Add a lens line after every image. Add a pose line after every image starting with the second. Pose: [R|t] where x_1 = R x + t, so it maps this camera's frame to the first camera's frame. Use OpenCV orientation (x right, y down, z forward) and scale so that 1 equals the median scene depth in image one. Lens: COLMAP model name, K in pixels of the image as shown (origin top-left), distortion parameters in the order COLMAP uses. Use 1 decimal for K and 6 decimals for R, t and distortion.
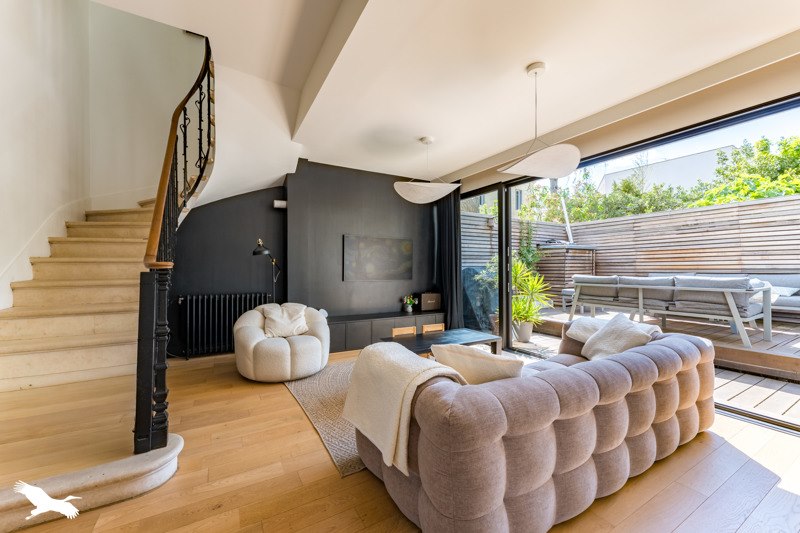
lens RADIAL K [[320.6, 0, 400.0], [0, 320.6, 266.5], [0, 0, 1]] dist [0.001214, 0.000144]
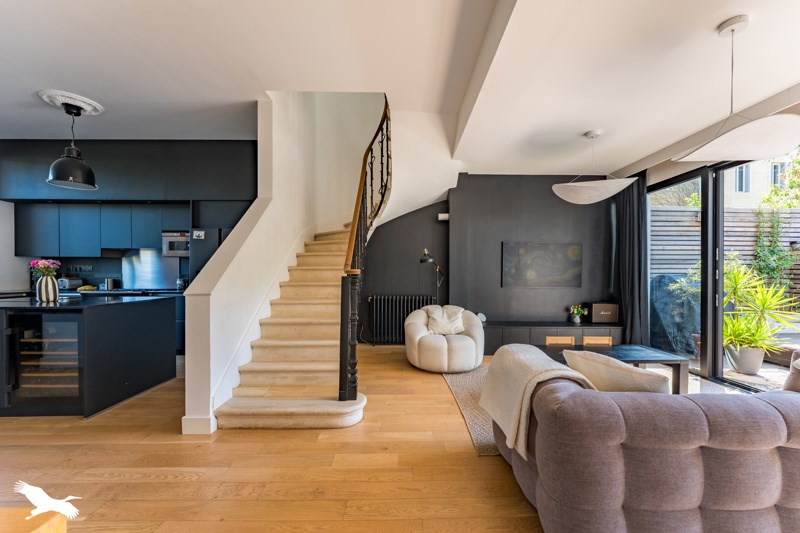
lens RADIAL K [[326.6, 0, 406.9], [0, 326.6, 276.7], [0, 0, 1]] dist [-0.000196, -0.000043]
pose [[0.876685, 0.008535, -0.480990, 0.073446], [-0.002672, 0.999914, 0.012874, -0.000297], [0.481058, -0.010001, 0.876632, -0.069961]]
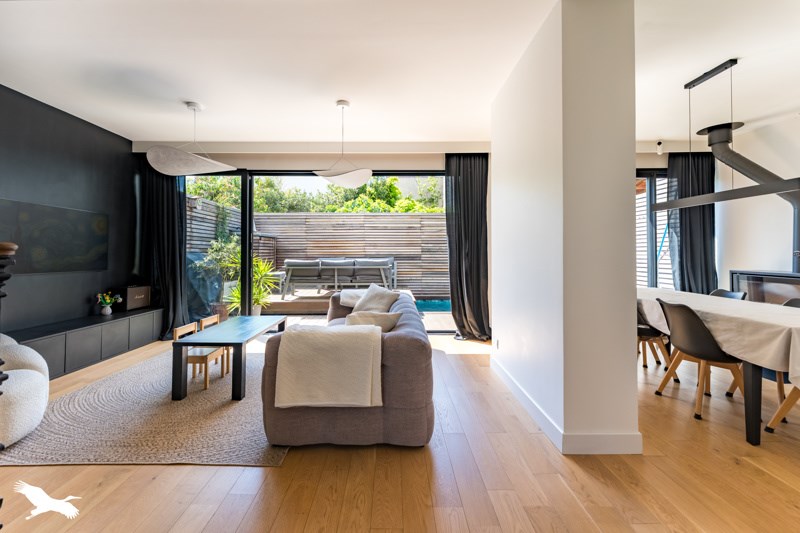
lens RADIAL K [[324.0, 0, 399.3], [0, 324.0, 249.3], [0, 0, 1]] dist [0.000665, 0.000023]
pose [[0.487364, 0.012323, 0.873112, -0.420813], [-0.004499, 0.999923, -0.011601, -0.000229], [-0.873187, 0.001726, 0.487382, 0.092950]]
